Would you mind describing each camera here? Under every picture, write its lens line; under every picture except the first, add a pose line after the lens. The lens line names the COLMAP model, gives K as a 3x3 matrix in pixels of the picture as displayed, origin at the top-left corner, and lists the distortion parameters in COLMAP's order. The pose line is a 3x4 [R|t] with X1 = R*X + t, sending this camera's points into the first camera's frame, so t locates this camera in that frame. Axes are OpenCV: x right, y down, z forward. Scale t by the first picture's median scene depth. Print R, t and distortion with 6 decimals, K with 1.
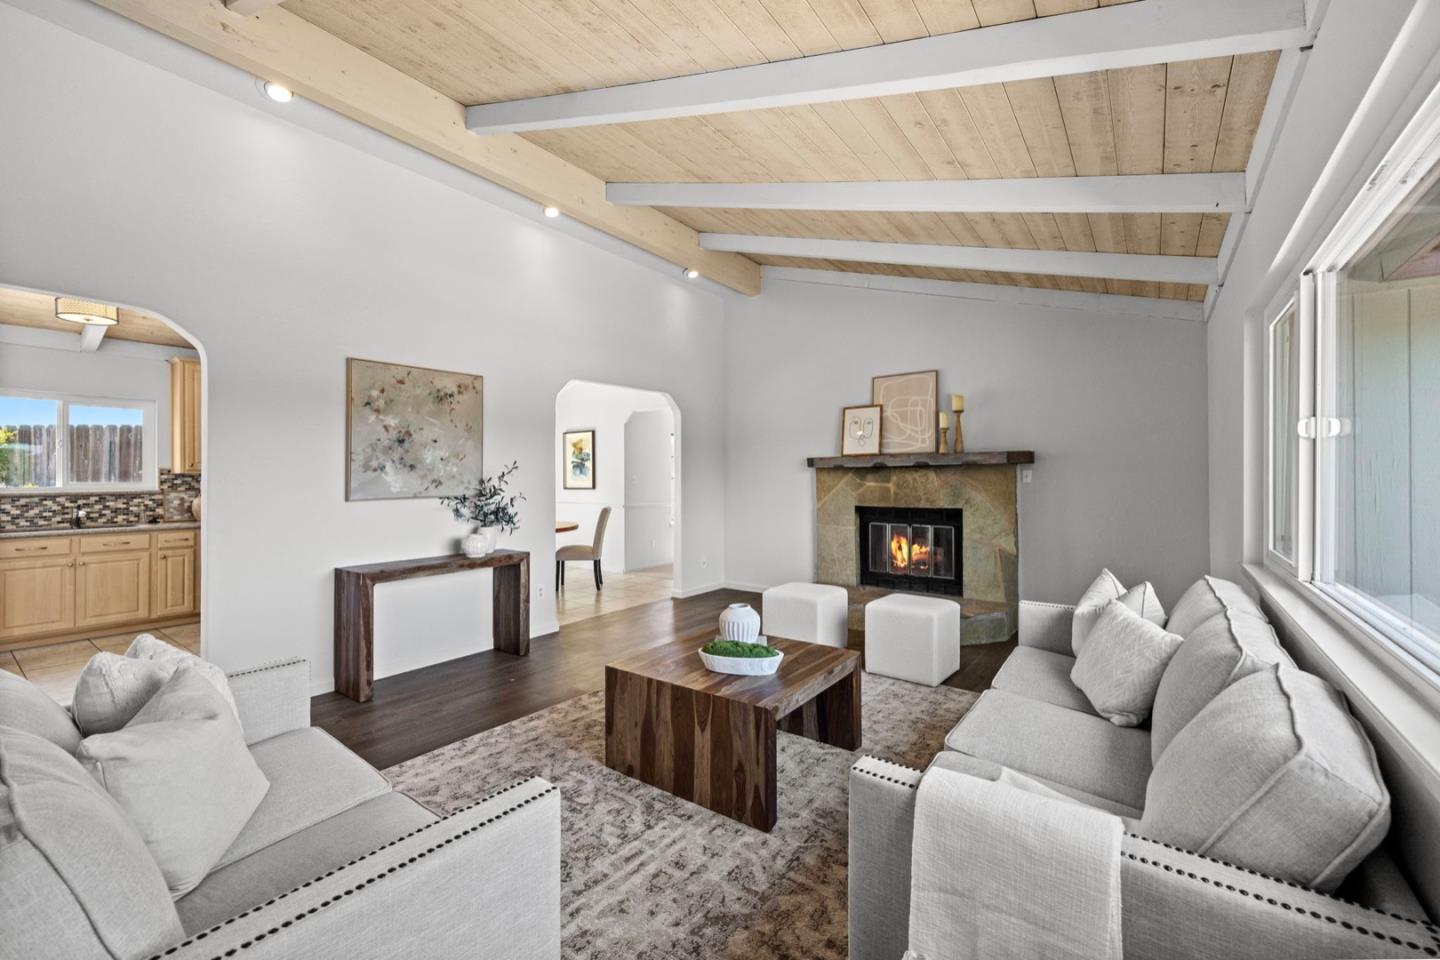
lens RADIAL K [[588.8, 0, 726.1], [0, 588.8, 475.0], [0, 0, 1]] dist [0.011091, -0.001174]
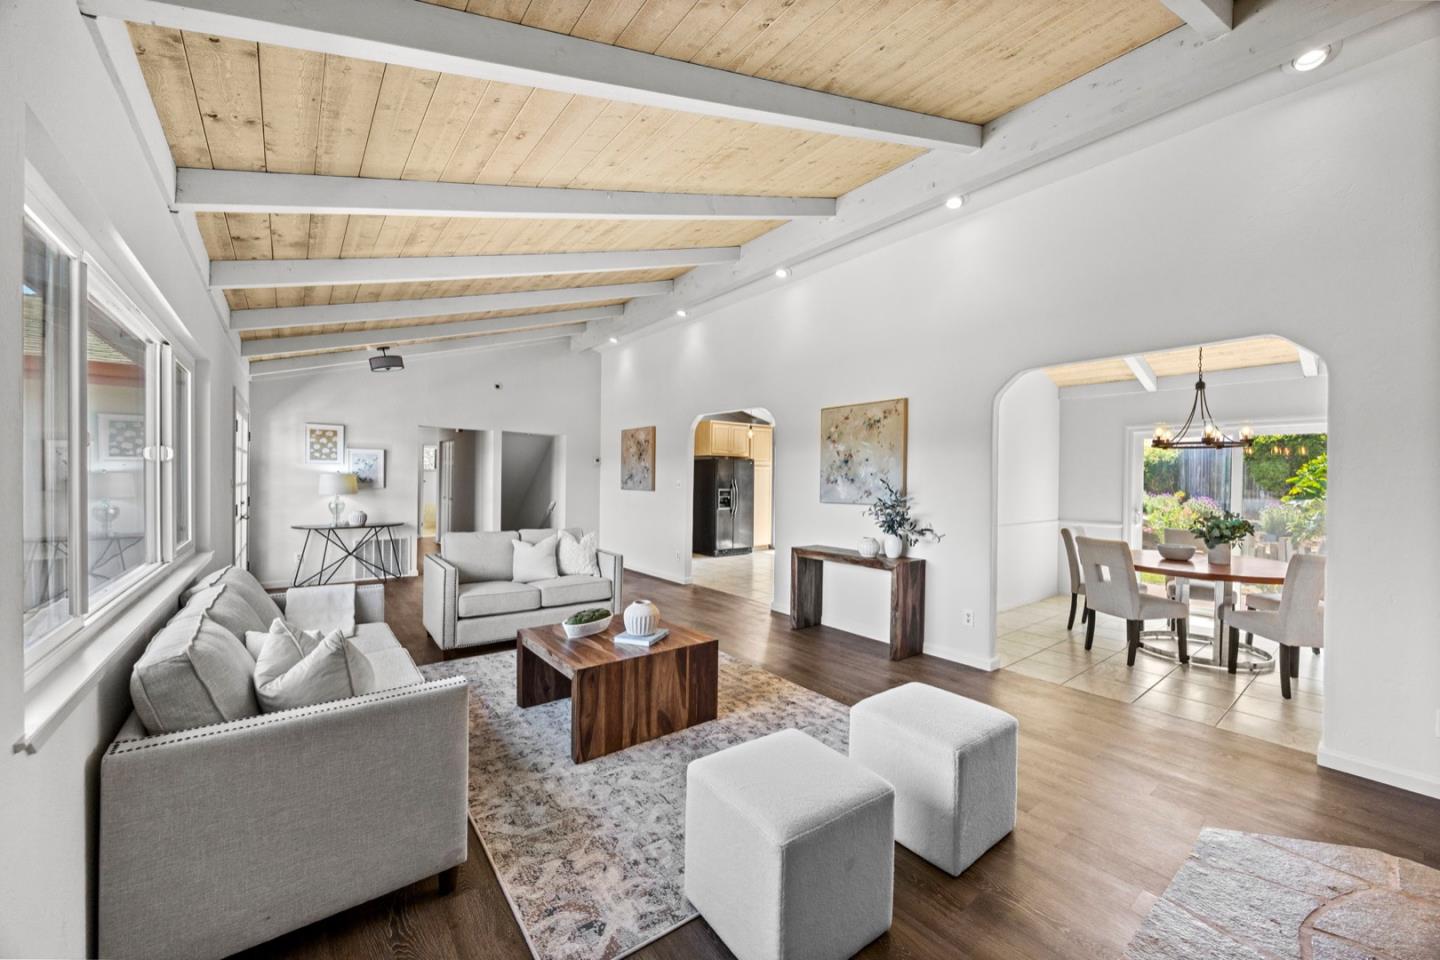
lens RADIAL K [[554.0, 0, 715.0], [0, 554.0, 479.7], [0, 0, 1]] dist [0.015101, -0.000319]
pose [[-0.284225, 0.002178, -0.958755, 0.680619], [-0.009761, 0.999939, 0.005165, -0.016890], [0.958708, 0.010826, -0.284186, 0.954062]]
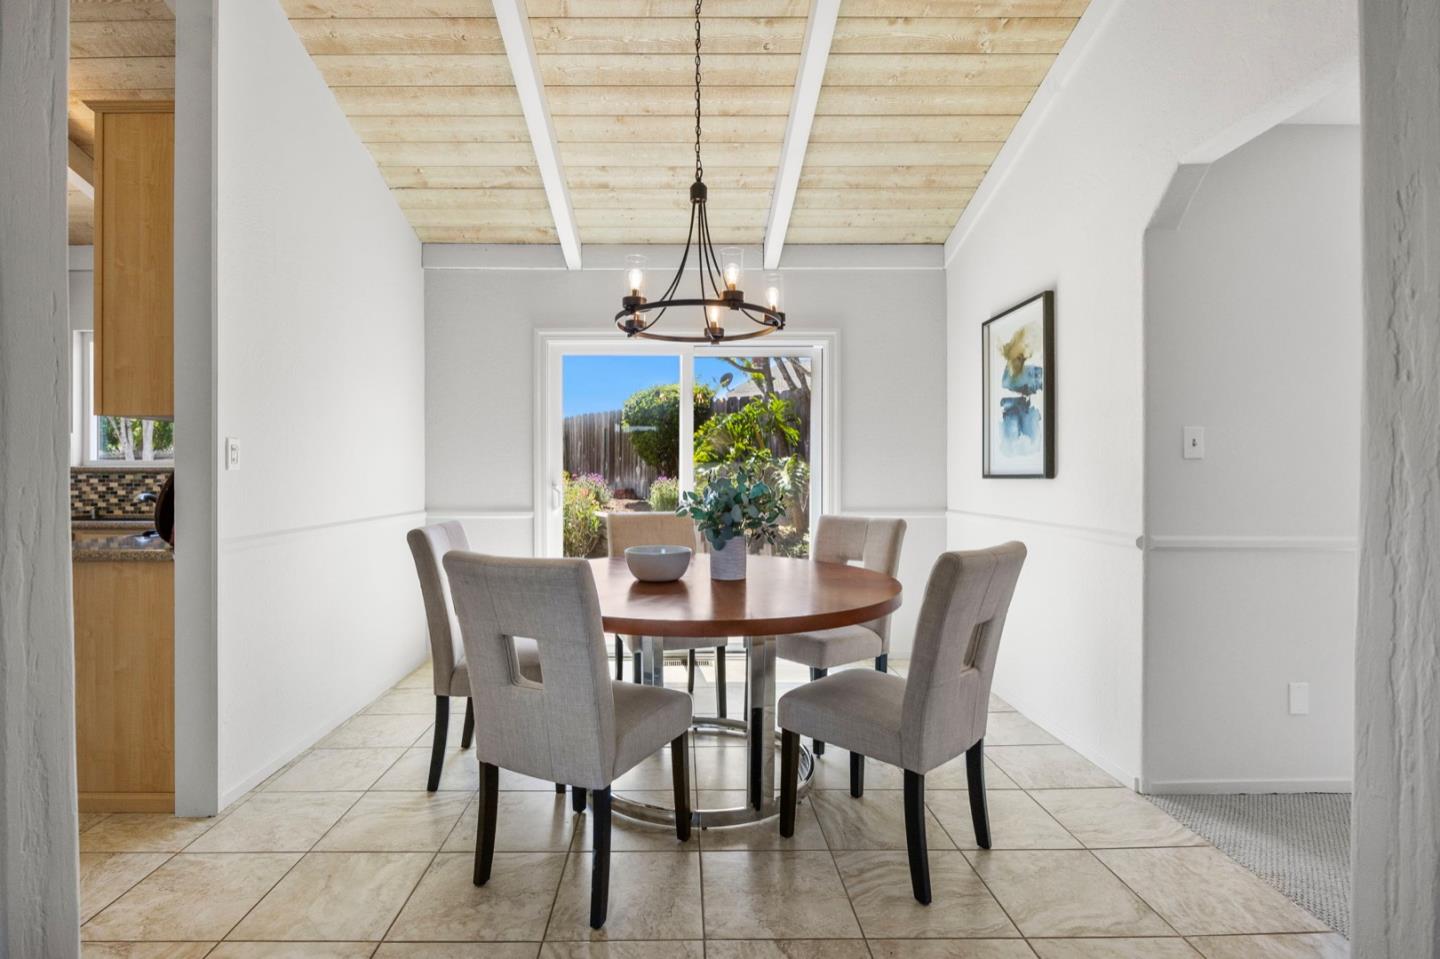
lens RADIAL K [[679.7, 0, 701.6], [0, 679.7, 475.0], [0, 0, 1]] dist [-0.011373, 0.002395]
pose [[0.605543, 0.004818, -0.795798, -0.093959], [-0.001775, 0.999987, 0.004704, 0.038496], [0.795810, -0.001436, 0.605544, 1.182148]]
